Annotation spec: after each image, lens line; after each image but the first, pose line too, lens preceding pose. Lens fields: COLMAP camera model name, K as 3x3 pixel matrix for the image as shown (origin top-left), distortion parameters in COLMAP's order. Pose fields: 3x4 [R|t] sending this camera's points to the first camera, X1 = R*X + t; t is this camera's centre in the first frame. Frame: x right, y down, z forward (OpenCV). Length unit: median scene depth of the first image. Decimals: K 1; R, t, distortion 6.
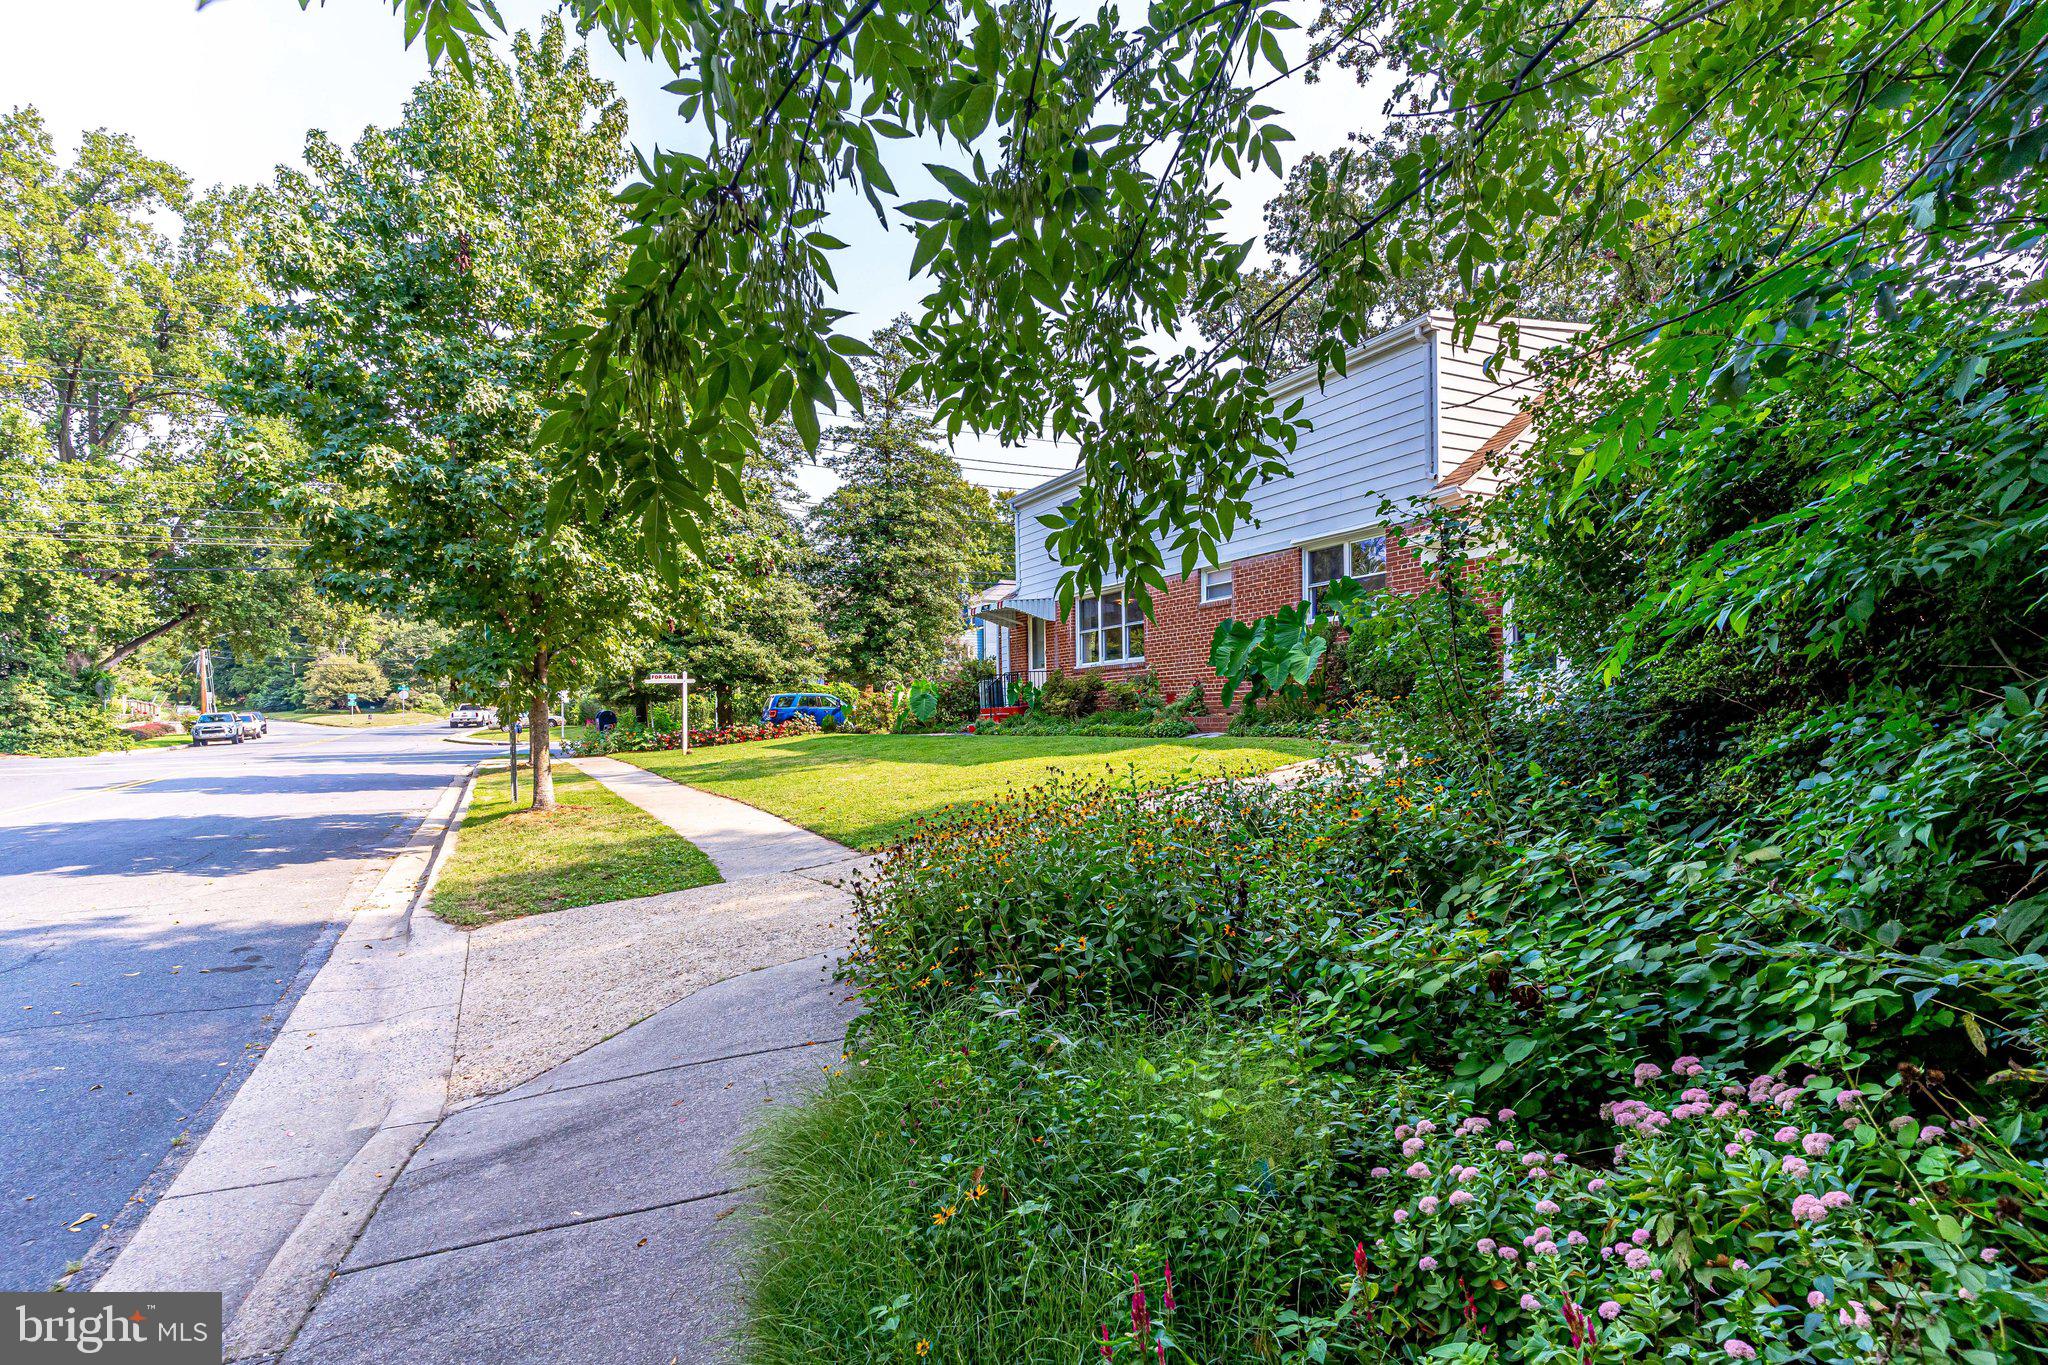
lens RADIAL K [[1003.2, 0, 1024.0], [0, 1003.2, 682.5], [0, 0, 1]] dist [0.000465, 0.000214]
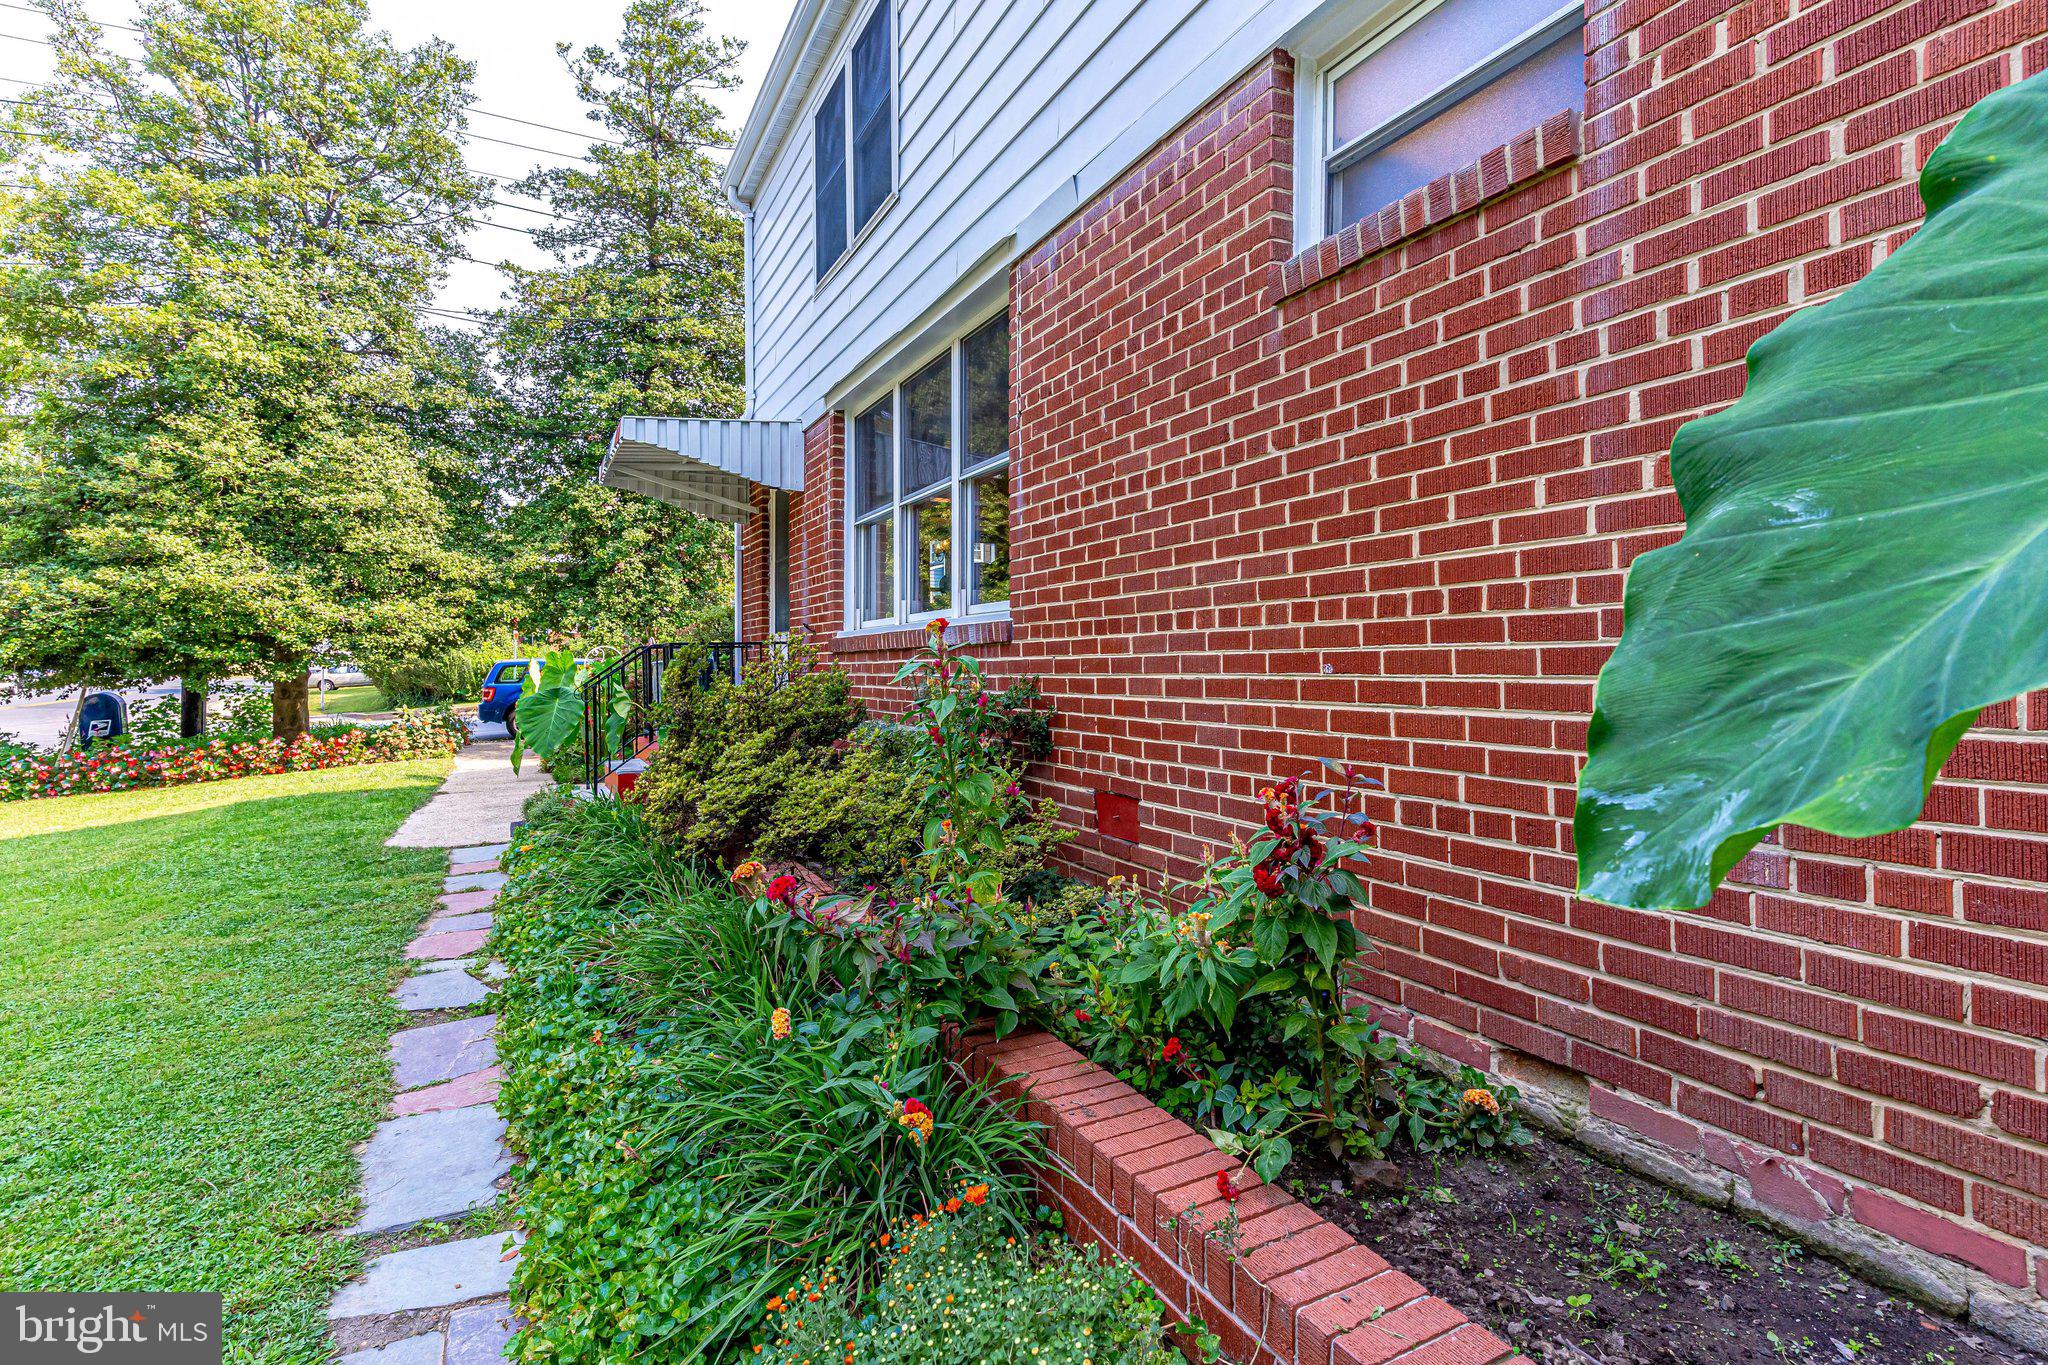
lens RADIAL K [[987.6, 0, 1005.1], [0, 987.6, 683.4], [0, 0, 1]] dist [0.001683, 0.000406]
pose [[0.999584, 0.010385, -0.026923, 0.088741], [-0.008805, 0.998268, 0.058168, -0.014128], [0.027480, -0.057906, 0.997944, 0.546779]]
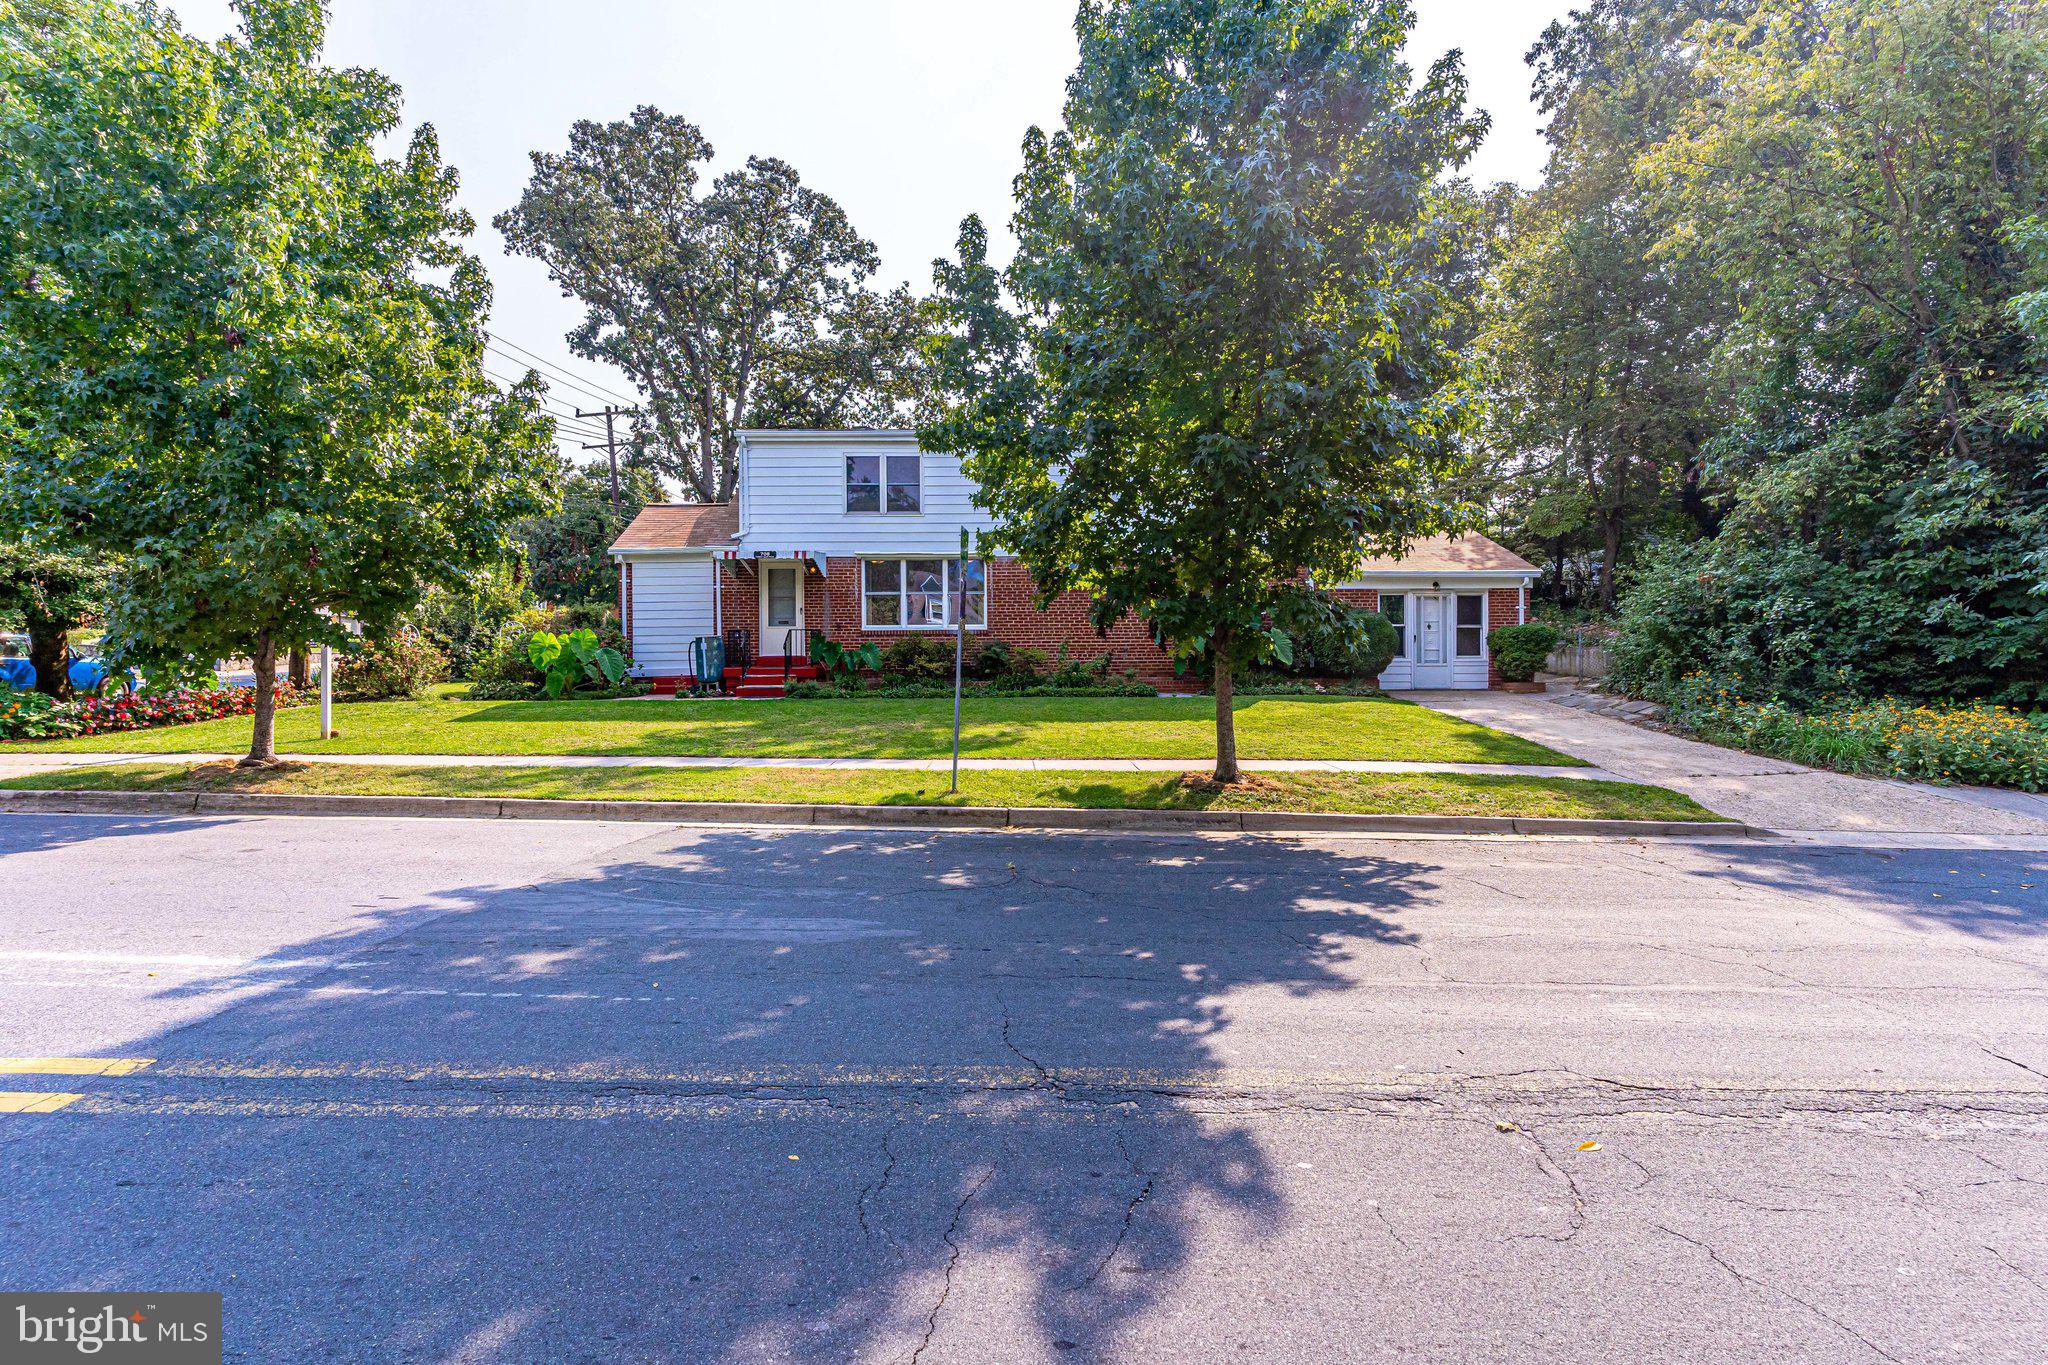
lens RADIAL K [[987.6, 0, 1005.1], [0, 987.6, 683.4], [0, 0, 1]] dist [0.001683, 0.000406]
pose [[0.470198, 0.005956, 0.882541, -0.580976], [-0.036454, 0.999255, 0.012677, 0.016494], [-0.881808, -0.038133, 0.470065, 0.331997]]
